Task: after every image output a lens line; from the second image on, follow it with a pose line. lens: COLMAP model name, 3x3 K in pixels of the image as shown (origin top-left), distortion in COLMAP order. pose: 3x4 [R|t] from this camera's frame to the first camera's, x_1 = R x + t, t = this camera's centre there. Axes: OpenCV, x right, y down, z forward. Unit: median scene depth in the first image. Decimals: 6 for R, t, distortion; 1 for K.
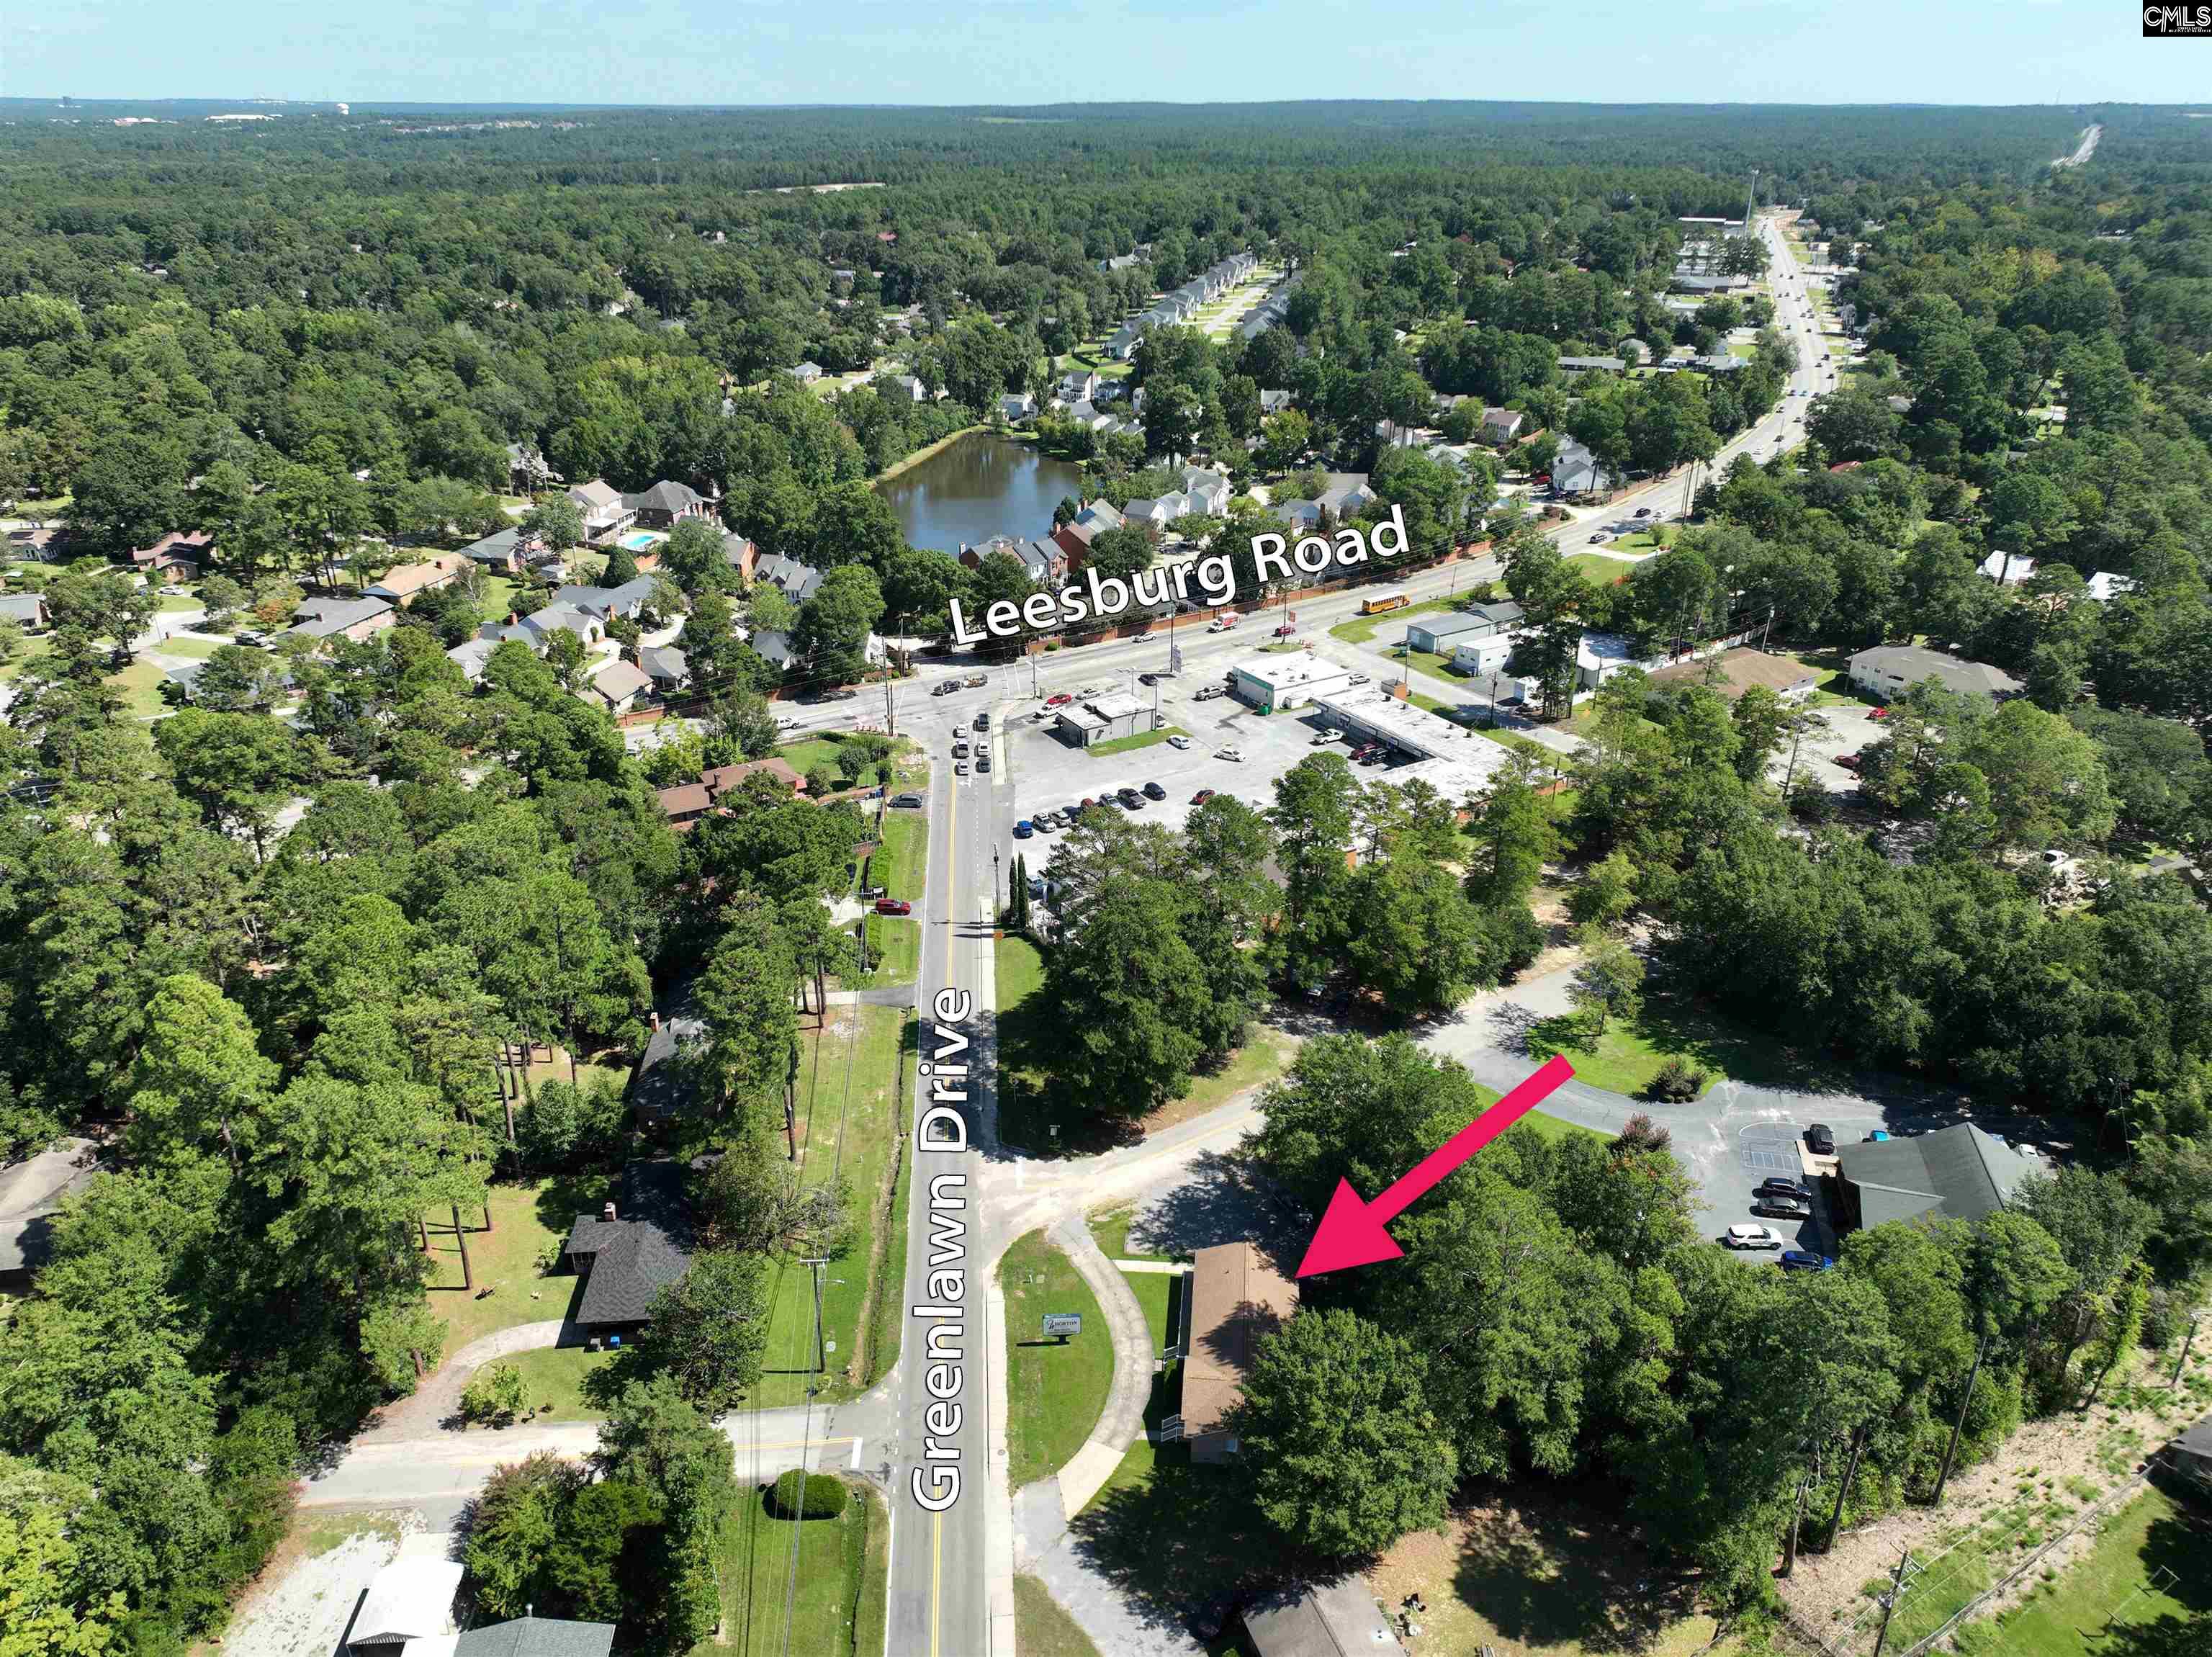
lens RADIAL K [[1558.7, 0, 1106.1], [0, 1558.7, 828.5], [0, 0, 1]] dist [0.002366, -0.005691]
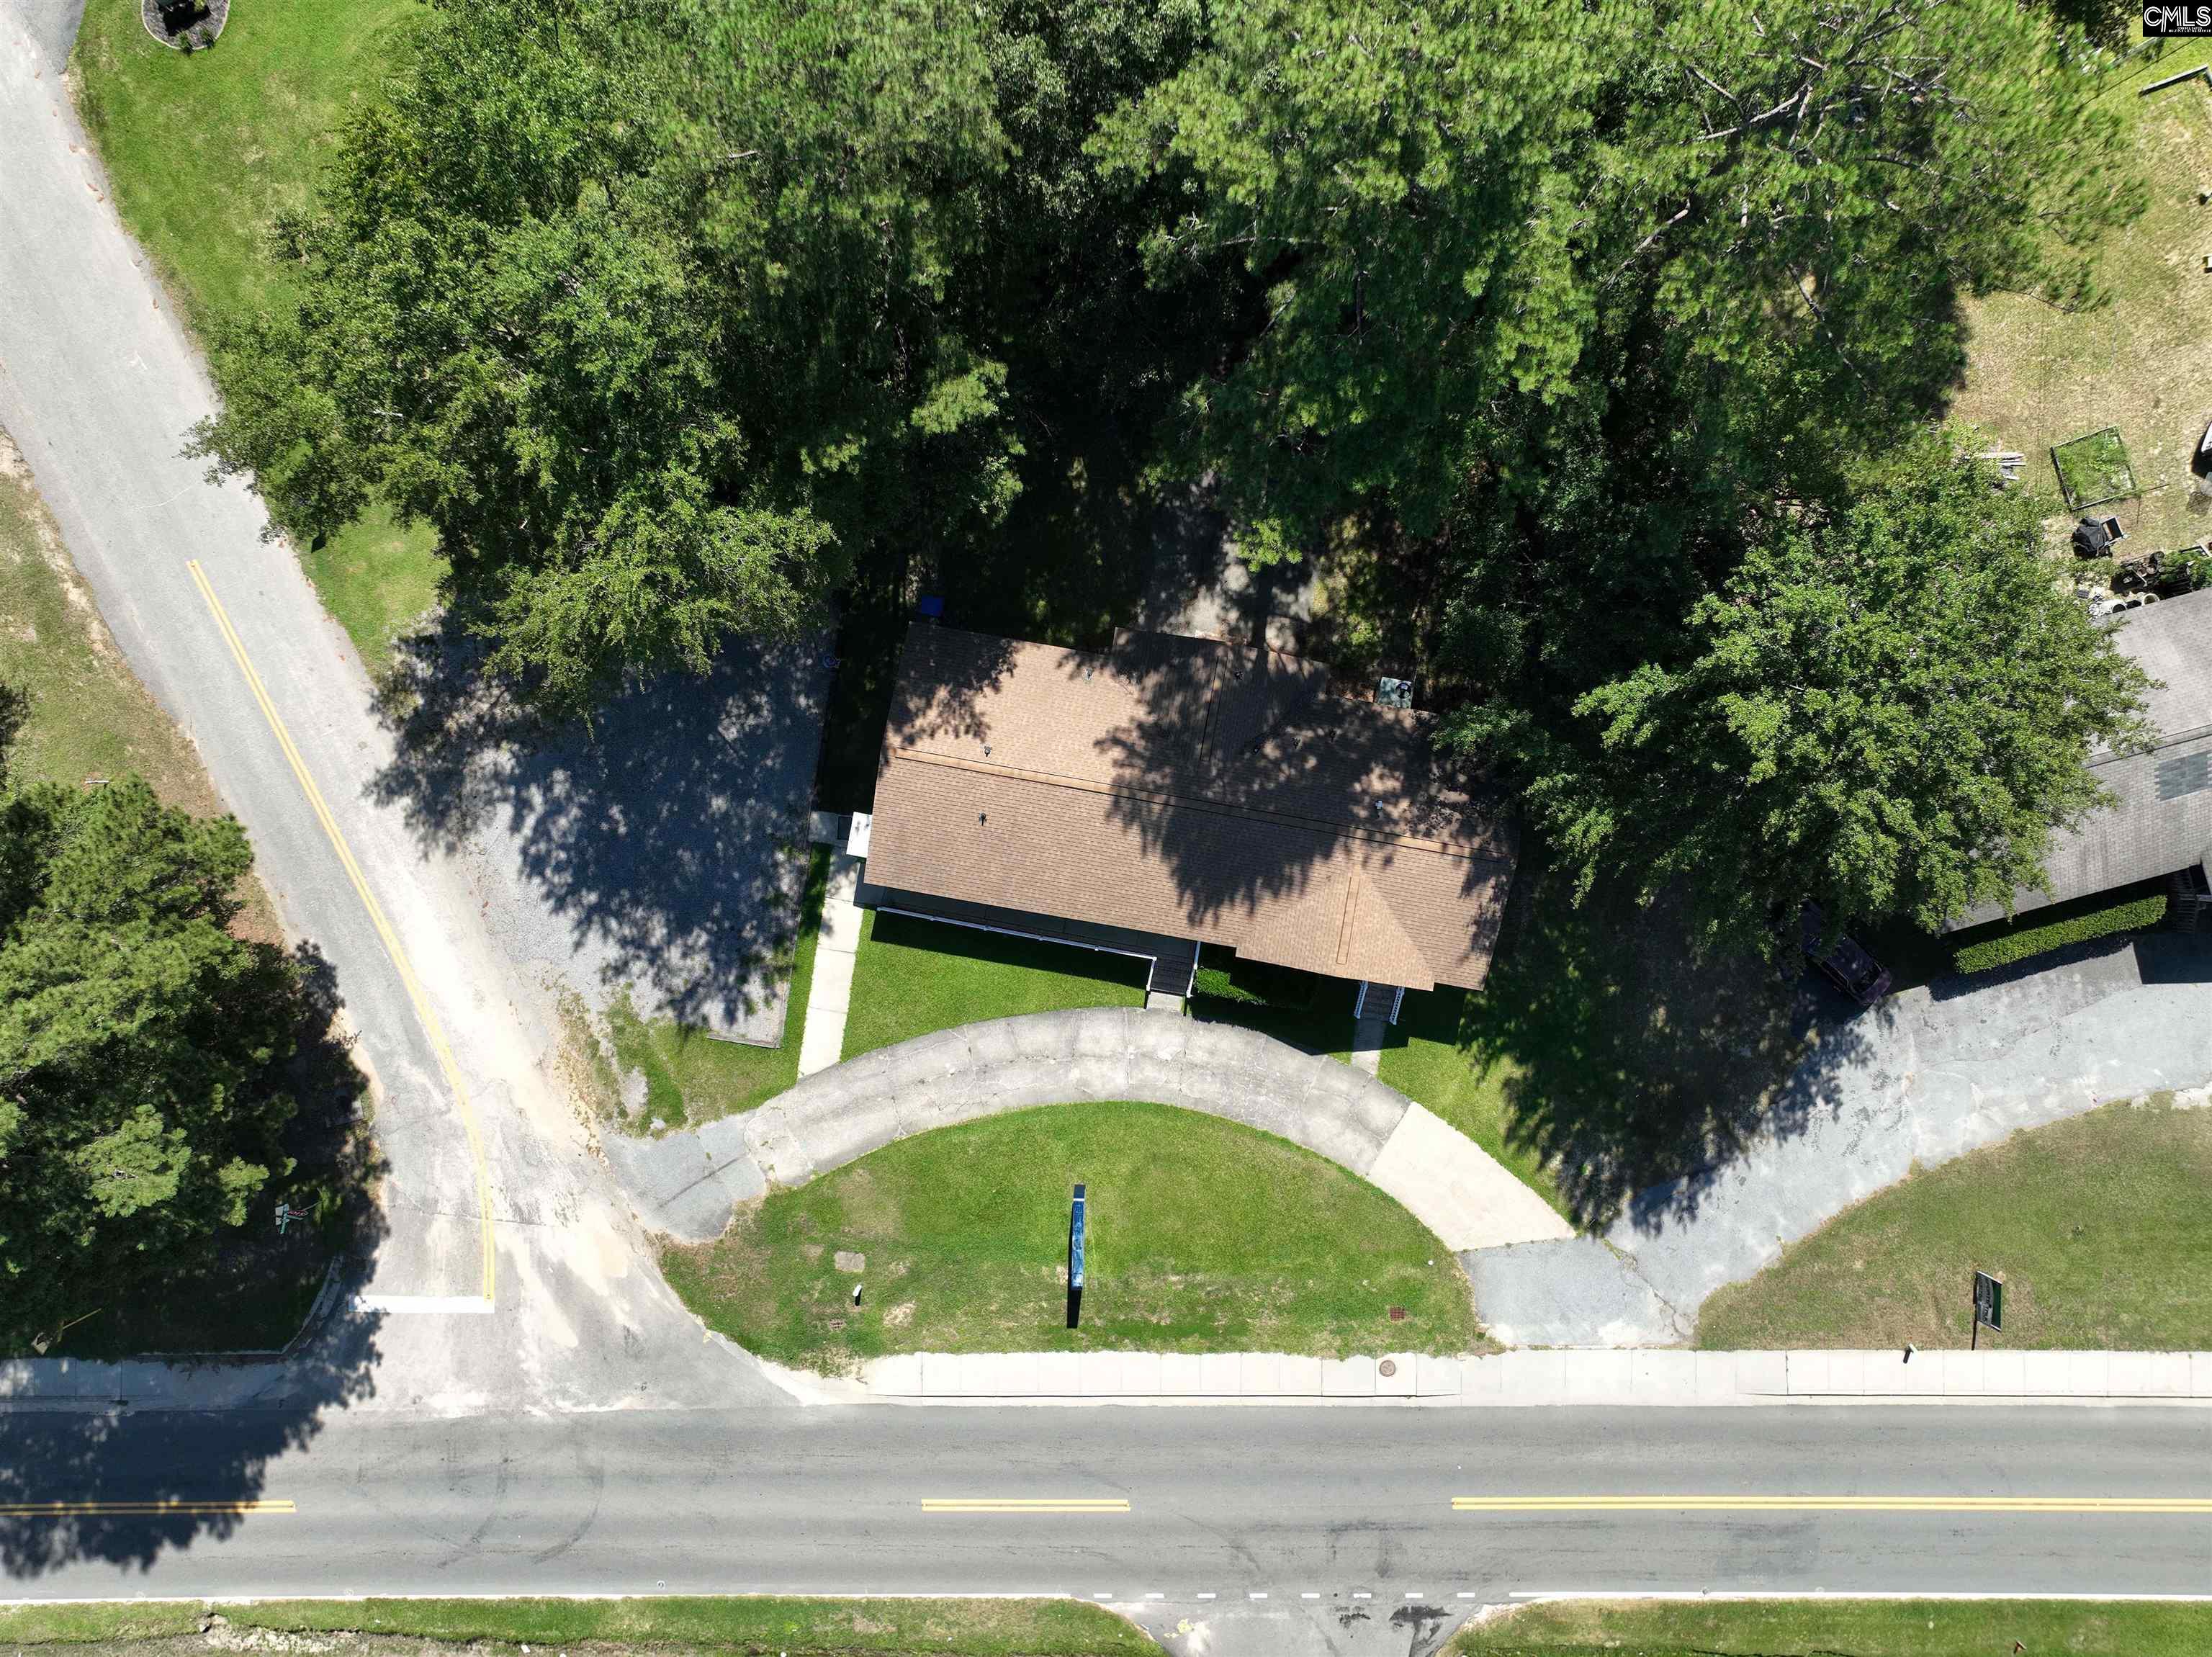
lens RADIAL K [[1558.7, 0, 1105.4], [0, 1558.7, 830.8], [0, 0, 1]] dist [0.002366, -0.005691]
pose [[0.079894, -0.996748, 0.010512, 0.076946], [0.419590, 0.043195, 0.906685, -0.058620], [-0.904191, -0.068028, 0.421677, 0.848782]]
